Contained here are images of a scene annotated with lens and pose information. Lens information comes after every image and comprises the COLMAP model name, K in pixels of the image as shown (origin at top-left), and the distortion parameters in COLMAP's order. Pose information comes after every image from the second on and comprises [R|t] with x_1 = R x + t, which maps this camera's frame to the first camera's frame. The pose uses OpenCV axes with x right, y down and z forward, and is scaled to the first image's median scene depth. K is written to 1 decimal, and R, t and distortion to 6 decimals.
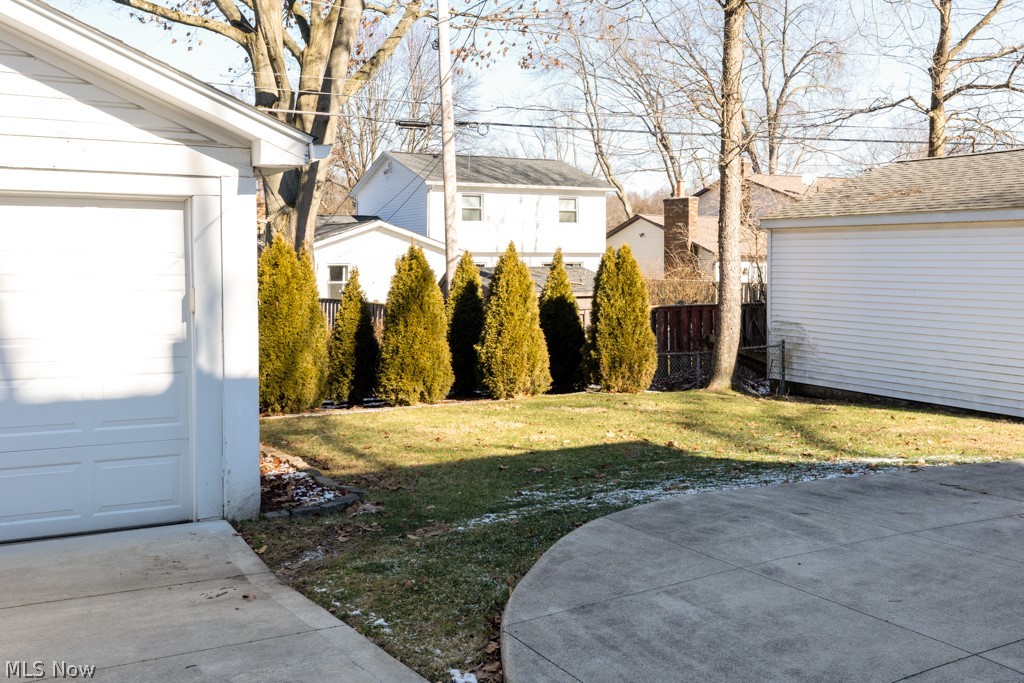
lens RADIAL K [[1070.5, 0, 512.0], [0, 1070.5, 341.5], [0, 0, 1]] dist [0.000491, -0.002900]
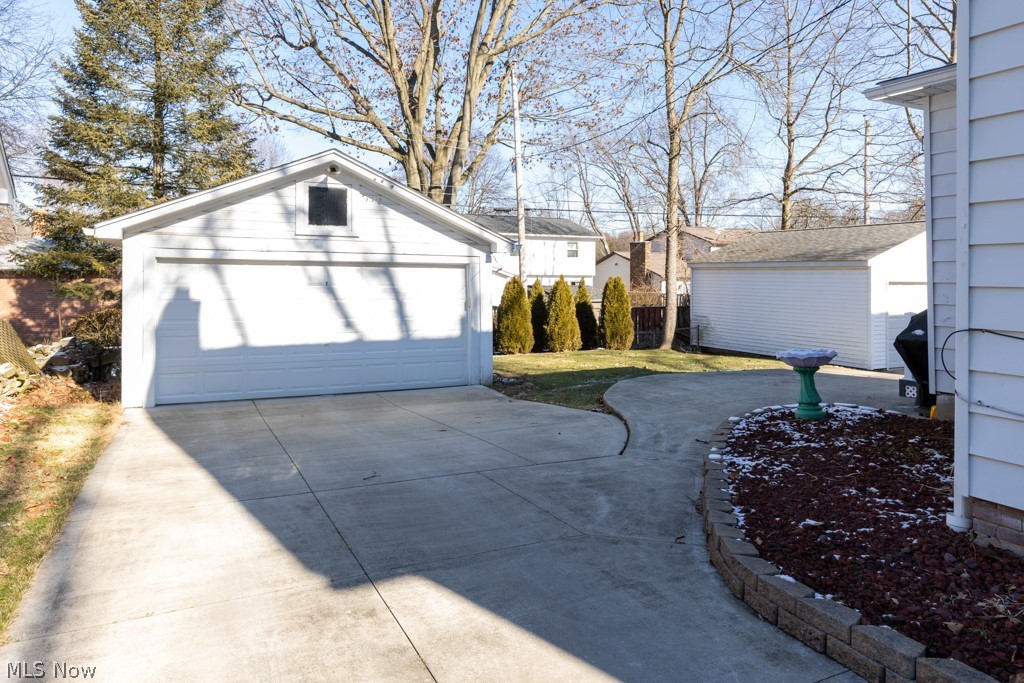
lens RADIAL K [[689.3, 0, 508.0], [0, 689.3, 319.7], [0, 0, 1]] dist [0.001726, 0.000155]
pose [[0.999518, 0.007586, -0.030114, -0.055811], [-0.008045, 0.999853, -0.015156, 0.011016], [0.029995, 0.015390, 0.999432, -0.266246]]
